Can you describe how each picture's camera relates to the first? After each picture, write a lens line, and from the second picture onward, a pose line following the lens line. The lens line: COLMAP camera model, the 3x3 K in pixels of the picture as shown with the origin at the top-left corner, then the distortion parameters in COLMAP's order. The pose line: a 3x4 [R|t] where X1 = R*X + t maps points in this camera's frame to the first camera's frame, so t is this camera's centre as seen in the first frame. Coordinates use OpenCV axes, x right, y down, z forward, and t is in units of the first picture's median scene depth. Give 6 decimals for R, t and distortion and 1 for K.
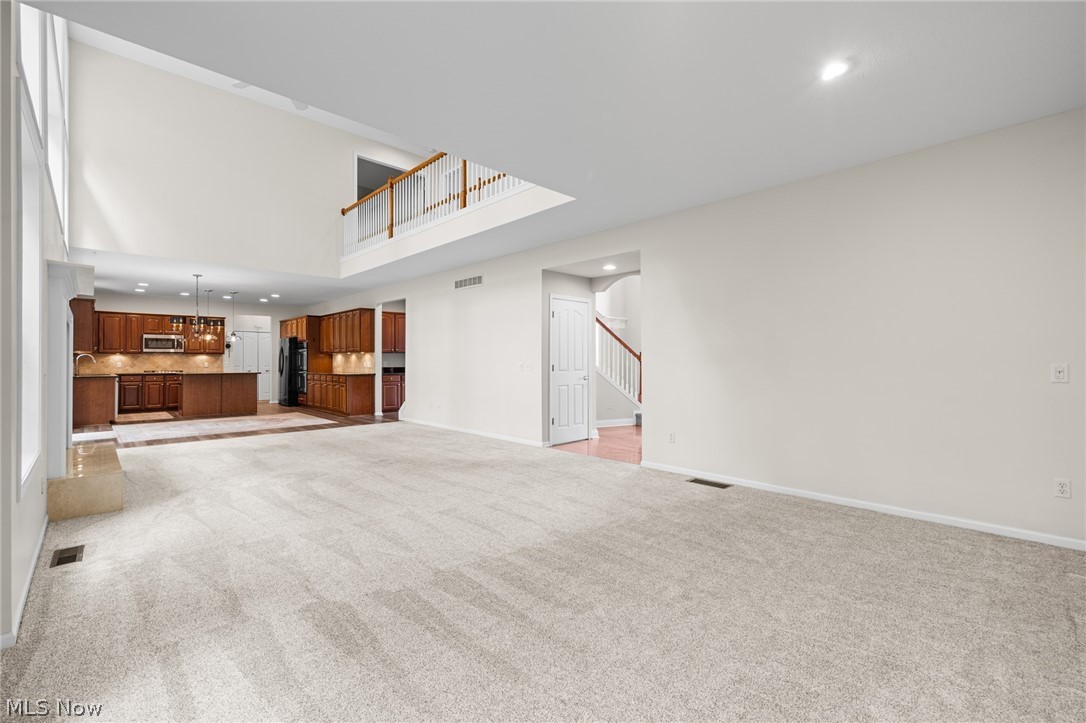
lens RADIAL K [[473.1, 0, 543.0], [0, 473.1, 361.5], [0, 0, 1]] dist [-0.002408, -0.000405]
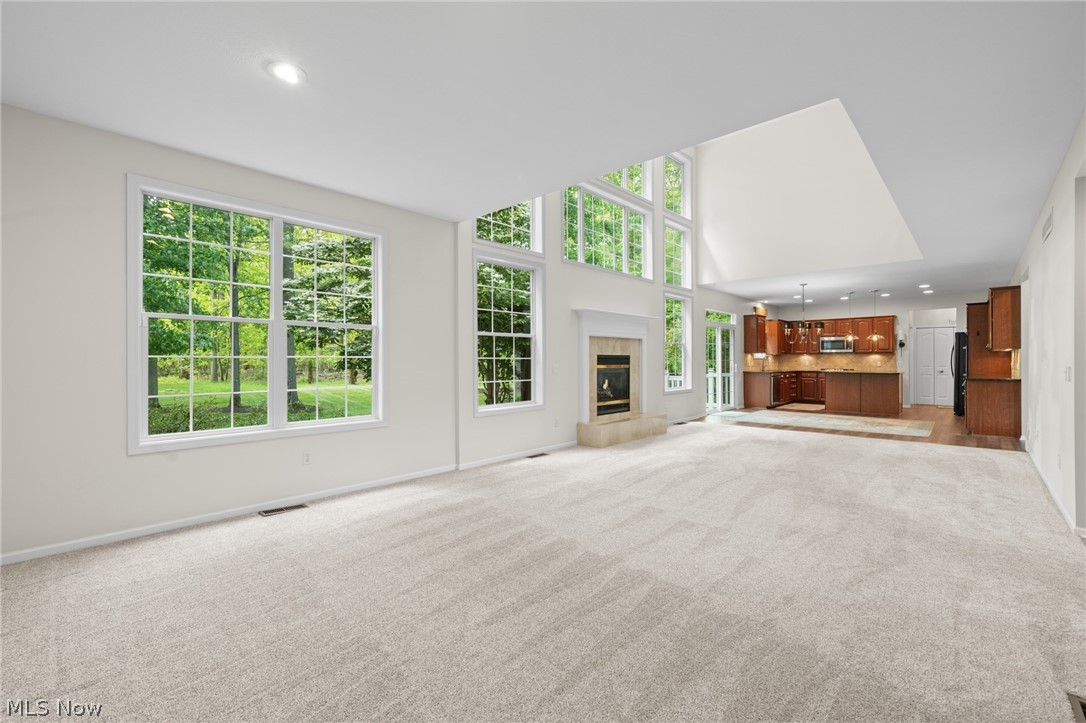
lens RADIAL K [[473.1, 0, 543.0], [0, 473.1, 361.5], [0, 0, 1]] dist [-0.002408, -0.000405]
pose [[0.044757, 0.005818, -0.998981, 0.307841], [-0.002005, 0.999982, 0.005734, -0.003409], [0.998996, 0.001747, 0.044767, 0.271354]]
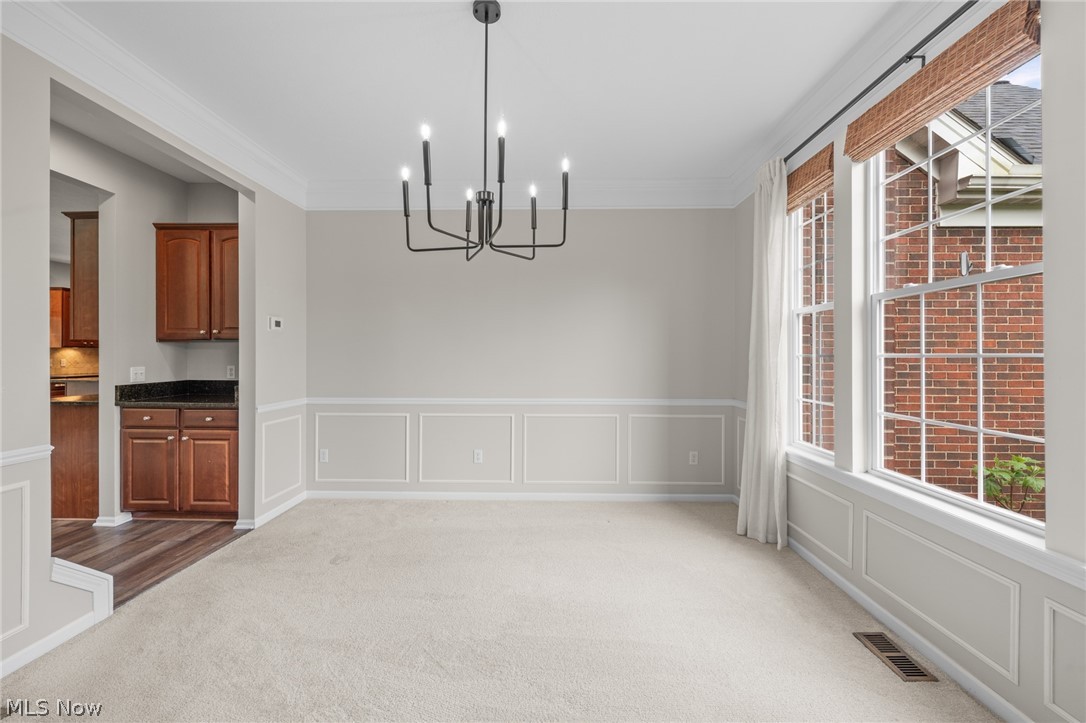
lens RADIAL K [[454.2, 0, 543.0], [0, 454.2, 361.5], [0, 0, 1]] dist [-0.000535, -0.000008]
pose [[0.716098, 0.001036, -0.697999, 0.097052], [-0.002070, 0.999998, -0.000639, -0.003375], [0.697996, 0.001903, 0.716099, 0.939336]]
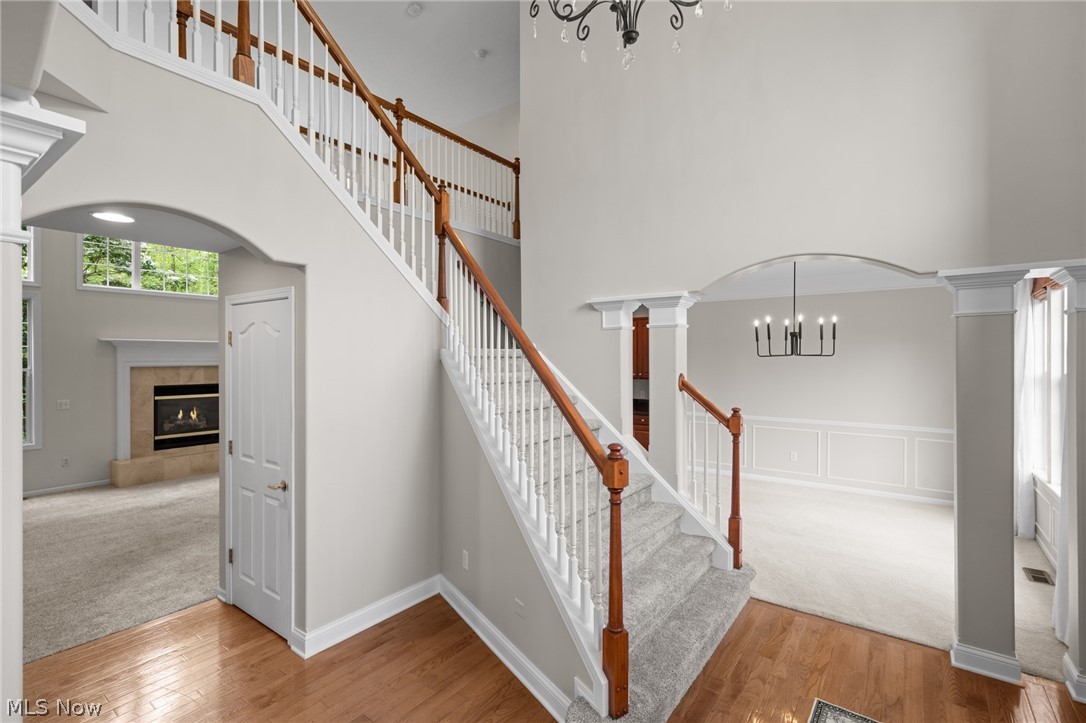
lens RADIAL K [[510.3, 0, 512.6], [0, 510.3, 360.3], [0, 0, 1]] dist [-0.016868, 0.000003]
pose [[0.137165, -0.001146, -0.990548, 0.367653], [-0.005168, 0.999985, -0.001873, -0.041603], [0.990535, 0.005376, 0.137157, 0.741948]]
